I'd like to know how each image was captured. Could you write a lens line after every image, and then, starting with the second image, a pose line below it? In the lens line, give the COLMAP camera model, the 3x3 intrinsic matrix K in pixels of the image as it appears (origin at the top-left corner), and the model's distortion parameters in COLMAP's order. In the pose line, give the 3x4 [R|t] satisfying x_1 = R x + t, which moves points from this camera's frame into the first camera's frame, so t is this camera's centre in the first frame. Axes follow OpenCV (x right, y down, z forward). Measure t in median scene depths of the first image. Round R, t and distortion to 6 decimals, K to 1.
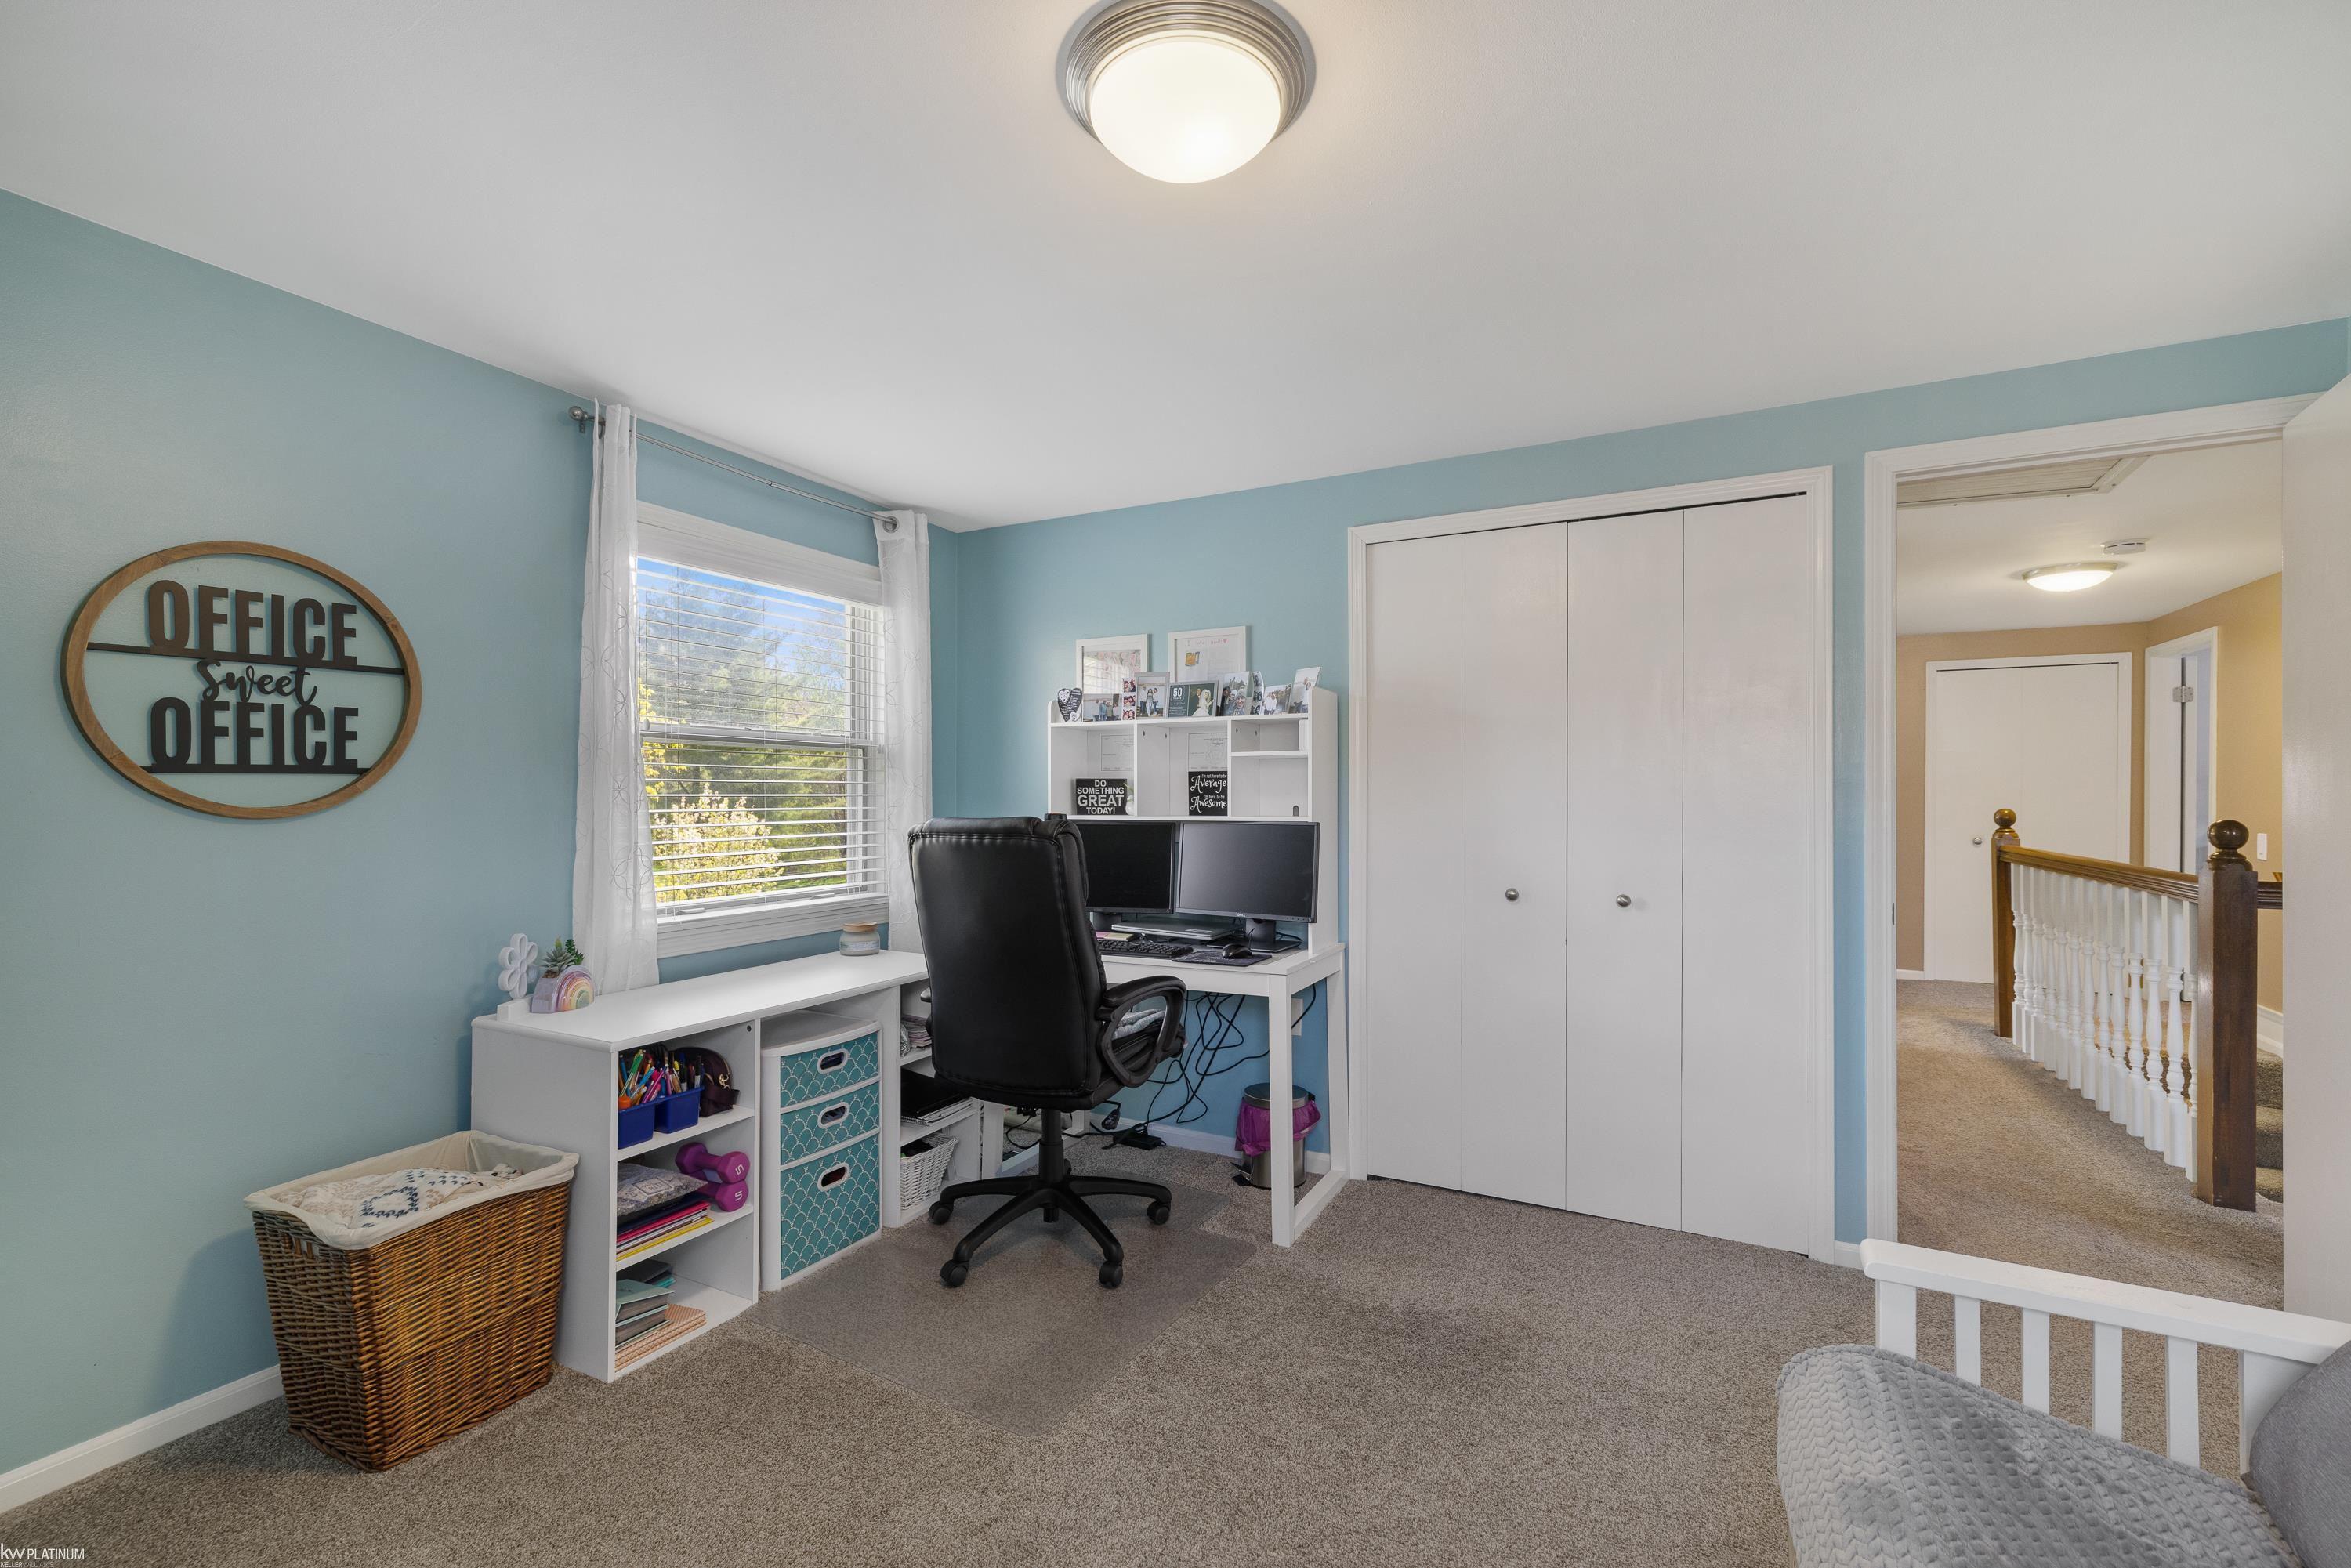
lens RADIAL K [[993.6, 0, 1183.5], [0, 993.6, 790.1], [0, 0, 1]] dist [-0.002455, -0.000253]
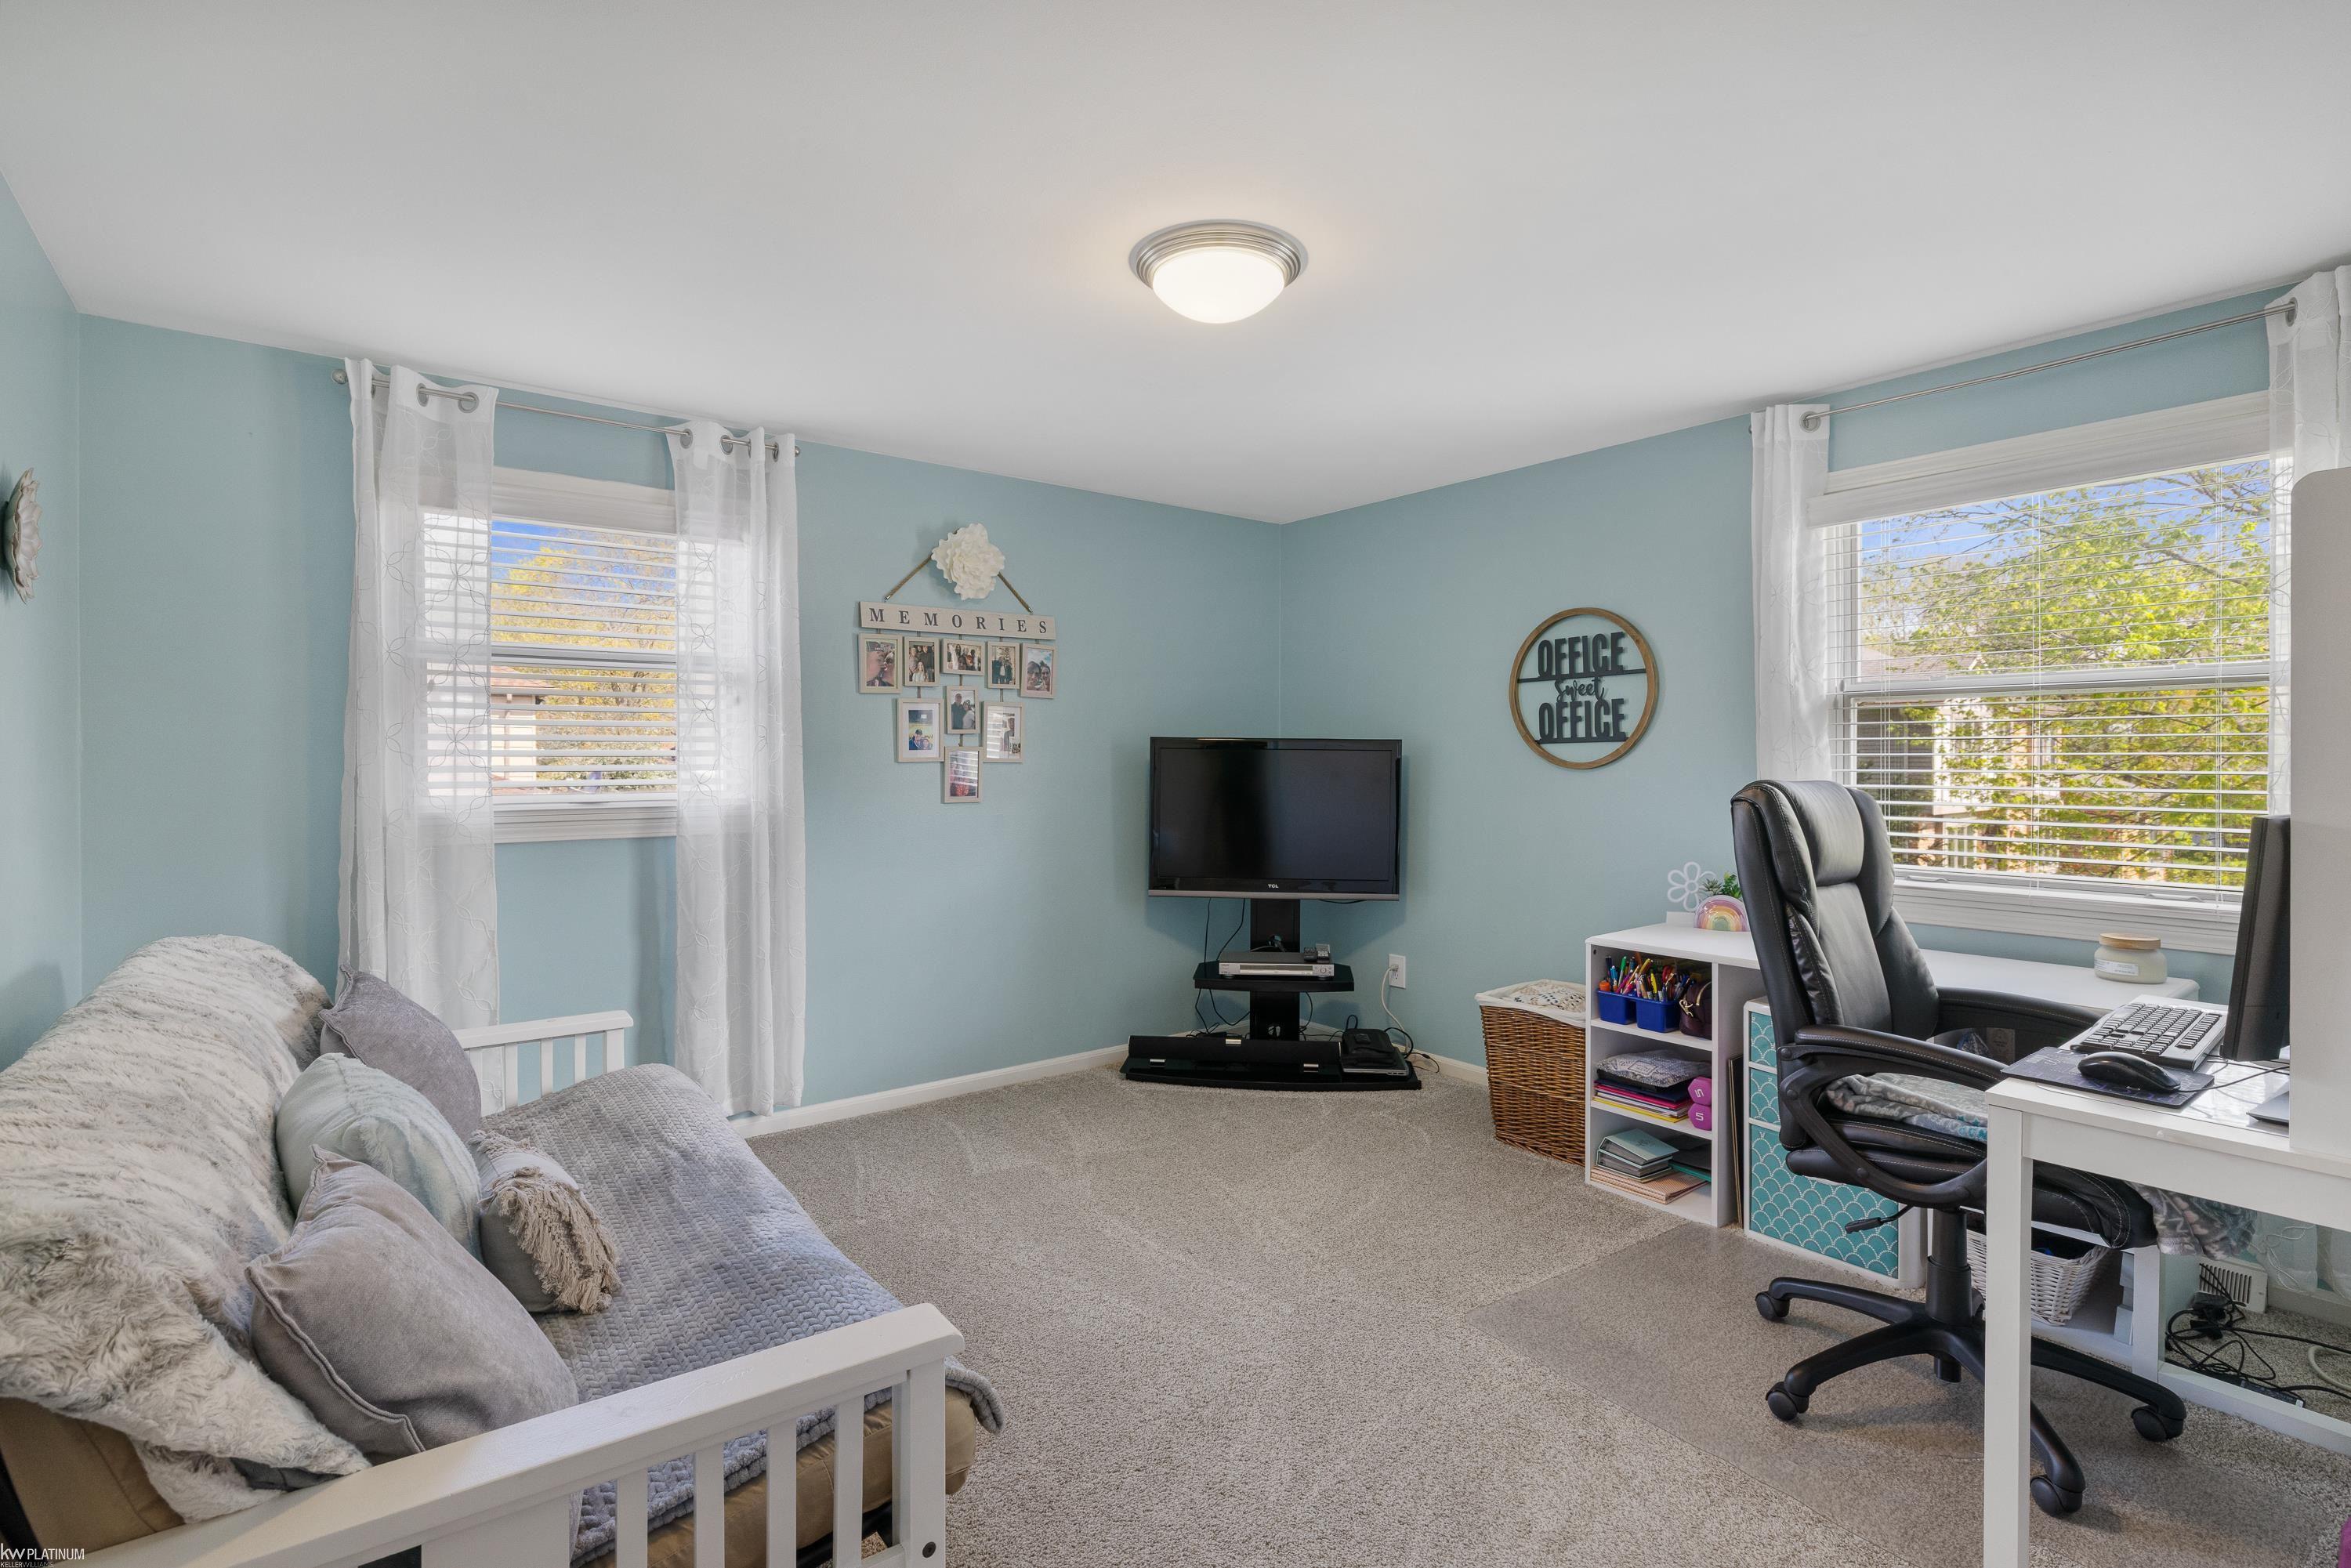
lens RADIAL K [[1101.4, 0, 1178.8], [0, 1101.4, 767.6], [0, 0, 1]] dist [-0.001272, -0.000062]
pose [[-0.432451, 0.007599, -0.901625, 1.069254], [0.004074, 0.999971, 0.006474, 0.011068], [0.901648, -0.000873, -0.432470, 1.189184]]
